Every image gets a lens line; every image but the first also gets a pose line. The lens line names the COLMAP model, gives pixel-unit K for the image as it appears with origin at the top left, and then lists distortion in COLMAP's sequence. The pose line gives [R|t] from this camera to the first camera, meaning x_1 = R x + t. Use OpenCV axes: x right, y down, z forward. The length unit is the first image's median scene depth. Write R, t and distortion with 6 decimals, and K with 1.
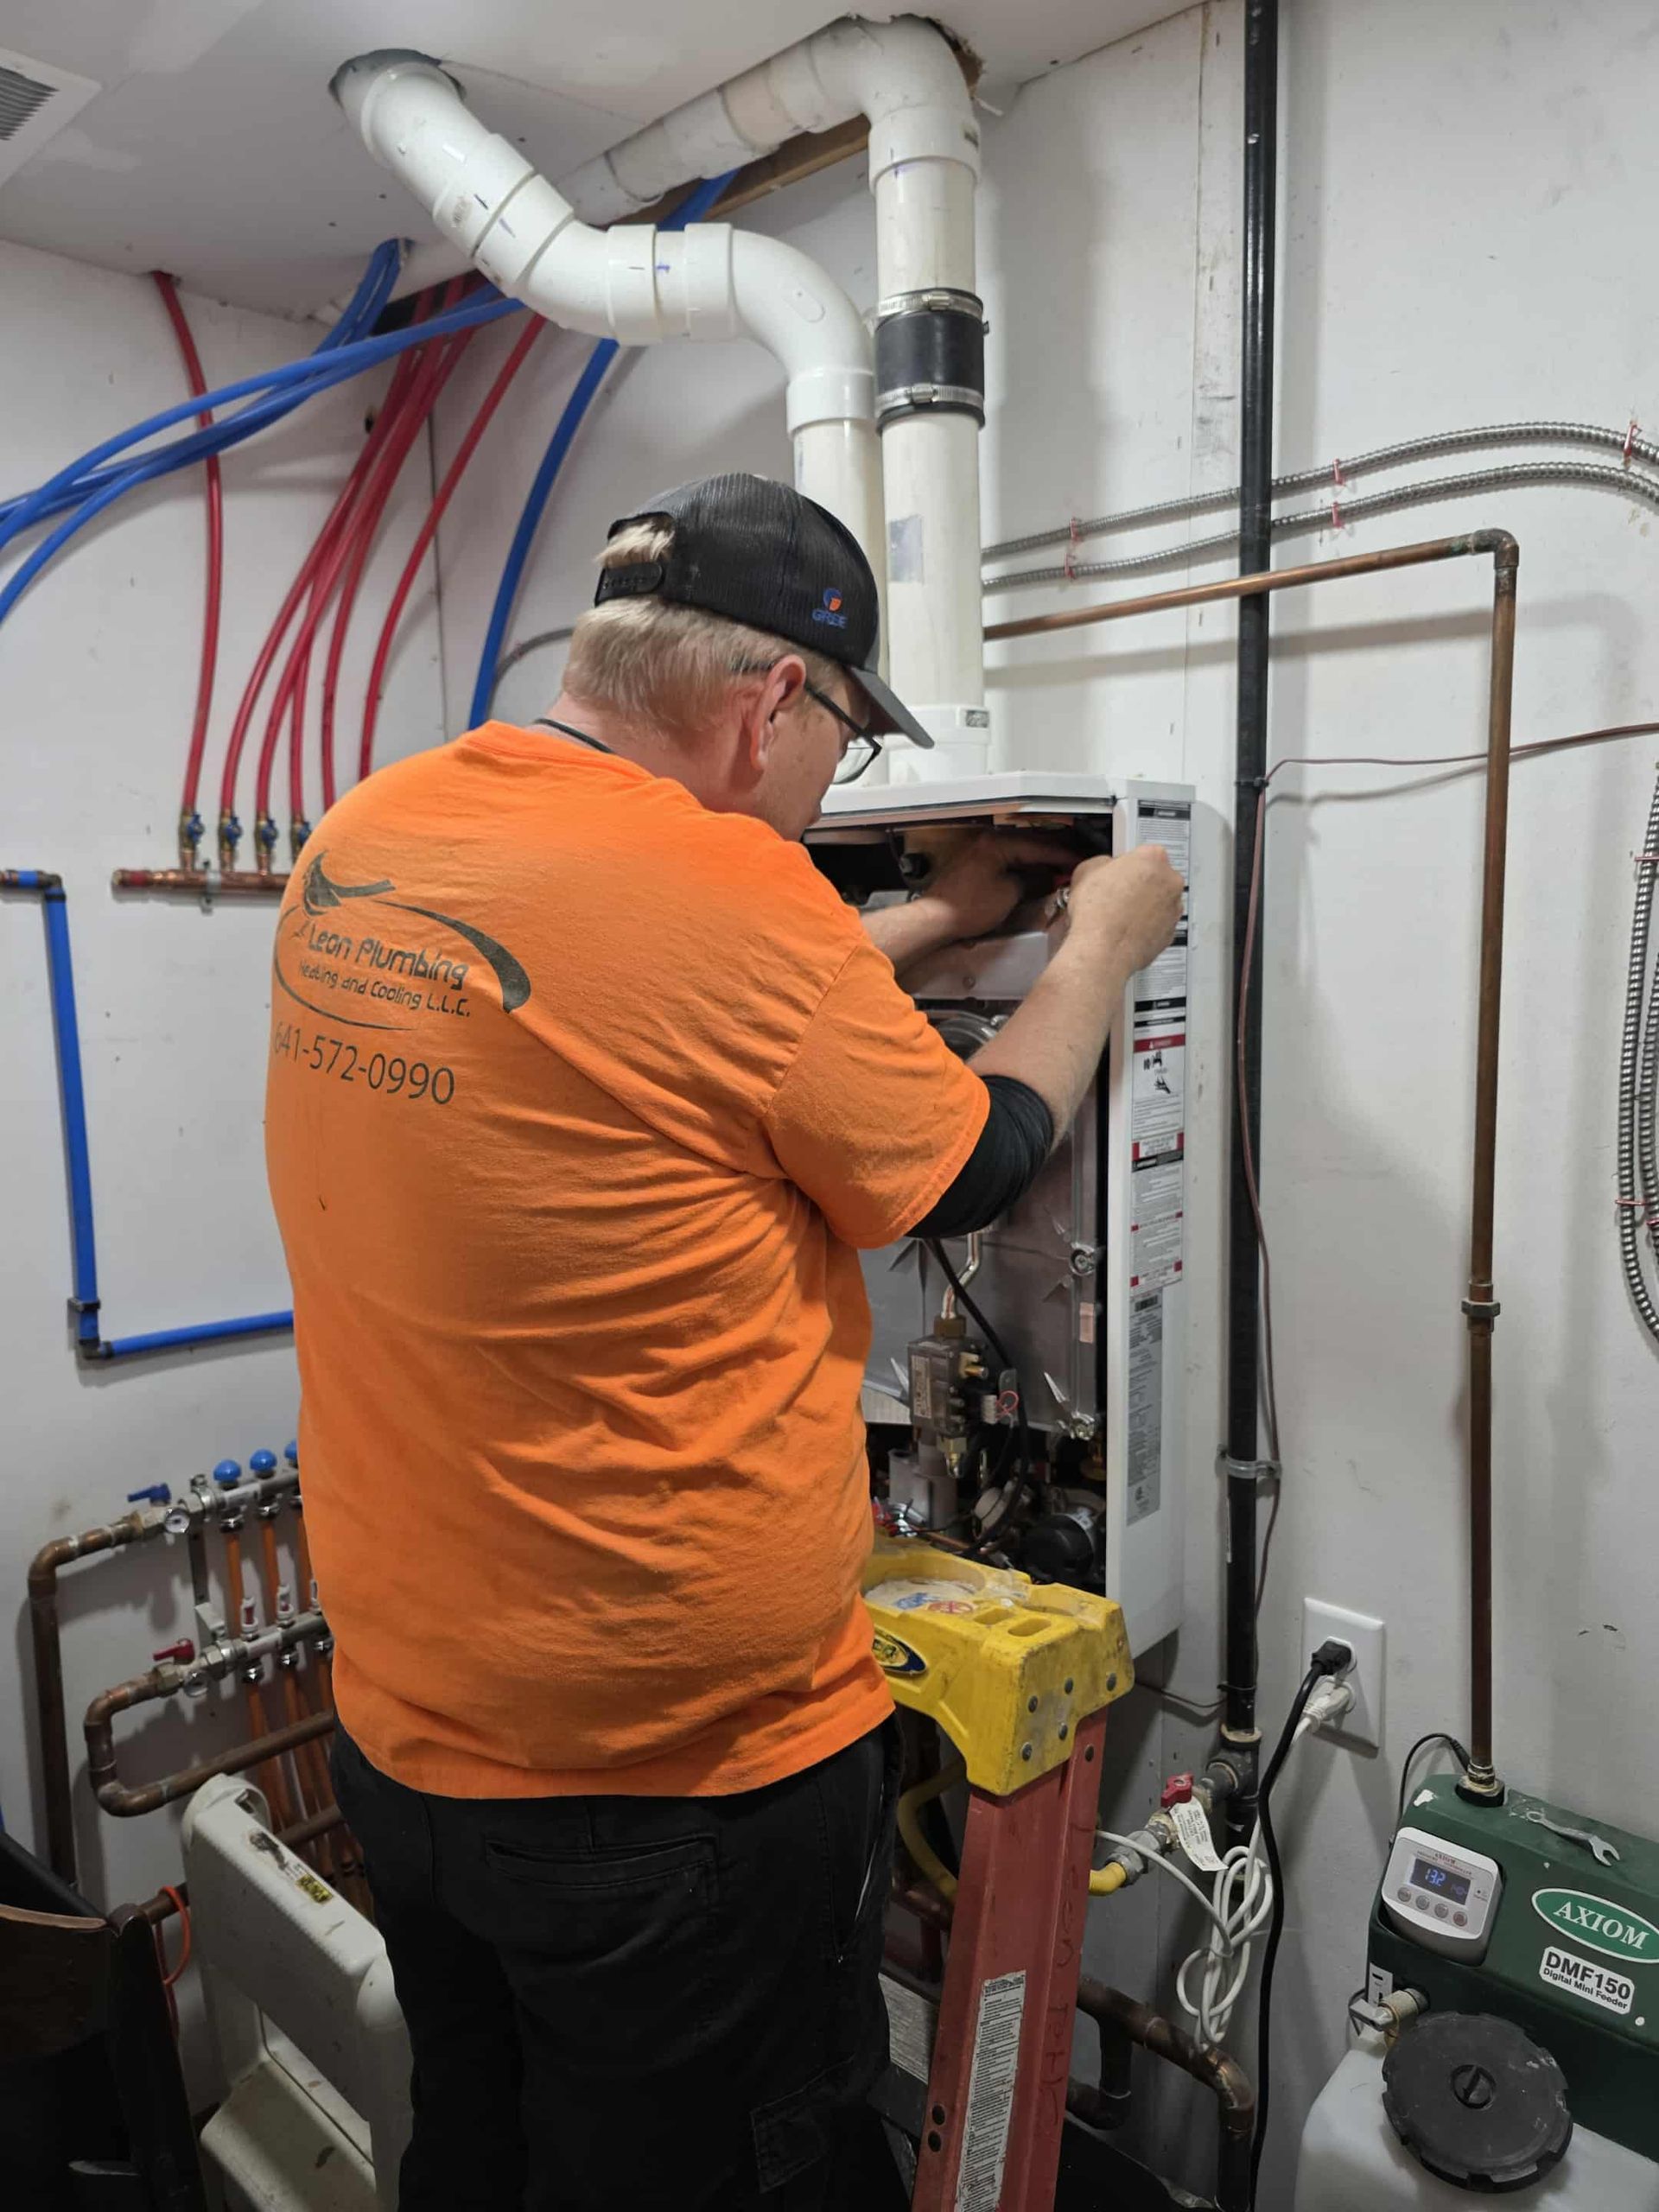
lens RADIAL K [[1570.7, 0, 829.5], [0, 1570.7, 1106.0], [0, 0, 1]] dist [0.029345, -0.042181]
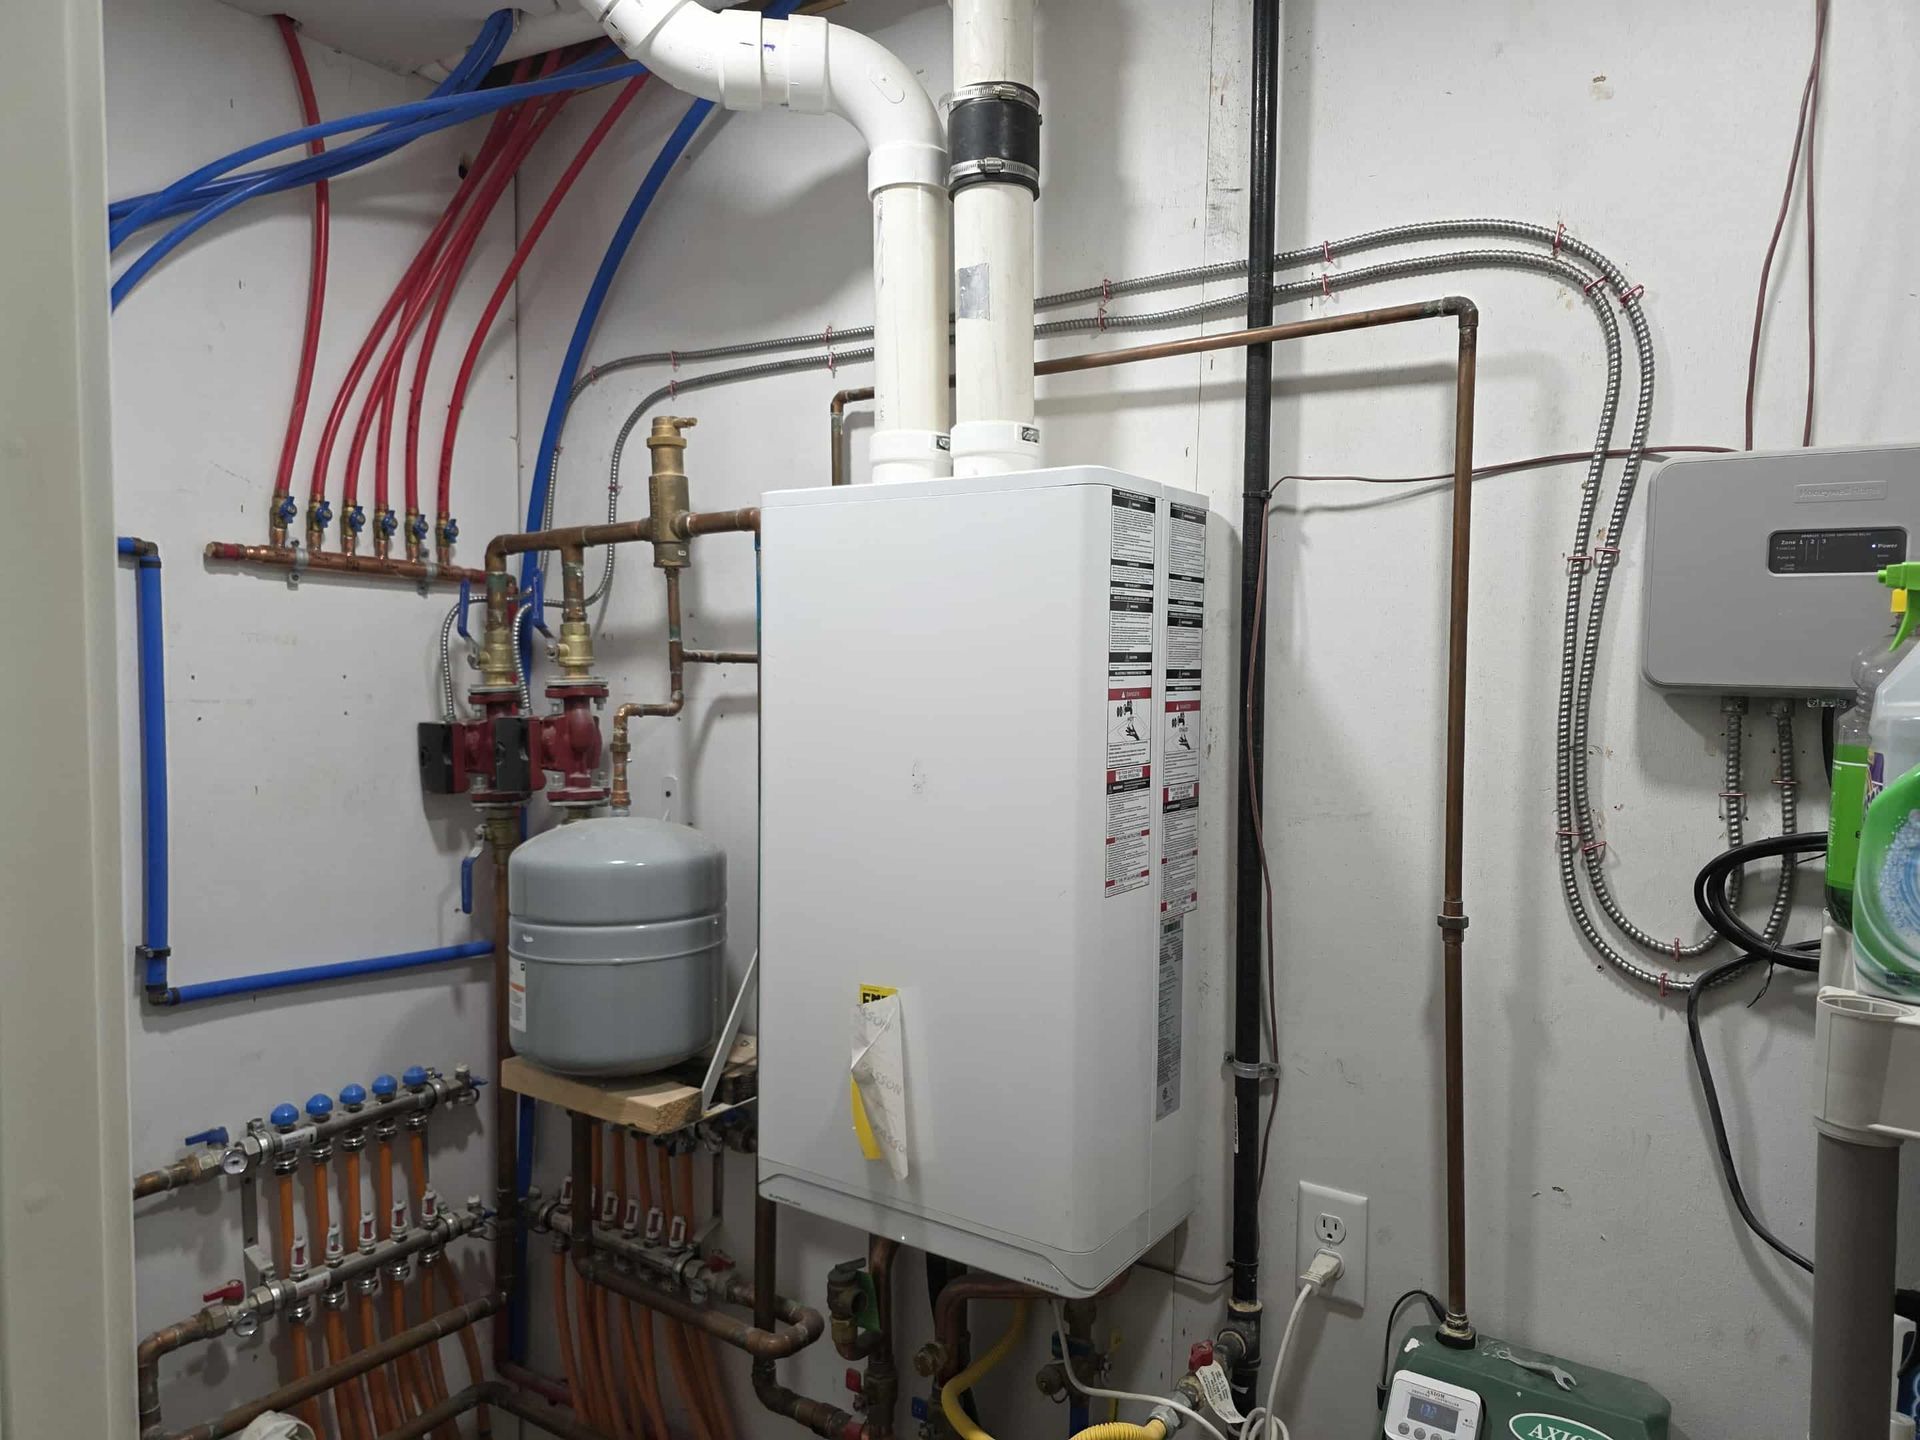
lens RADIAL K [[1353.0, 0, 965.7], [0, 1353.0, 725.9], [0, 0, 1]] dist [0.045647, -0.054236]
pose [[0.986347, 0.022576, 0.163125, -0.117434], [-0.008735, 0.996336, -0.085076, 0.062140], [-0.164448, 0.082489, 0.982931, 0.014658]]
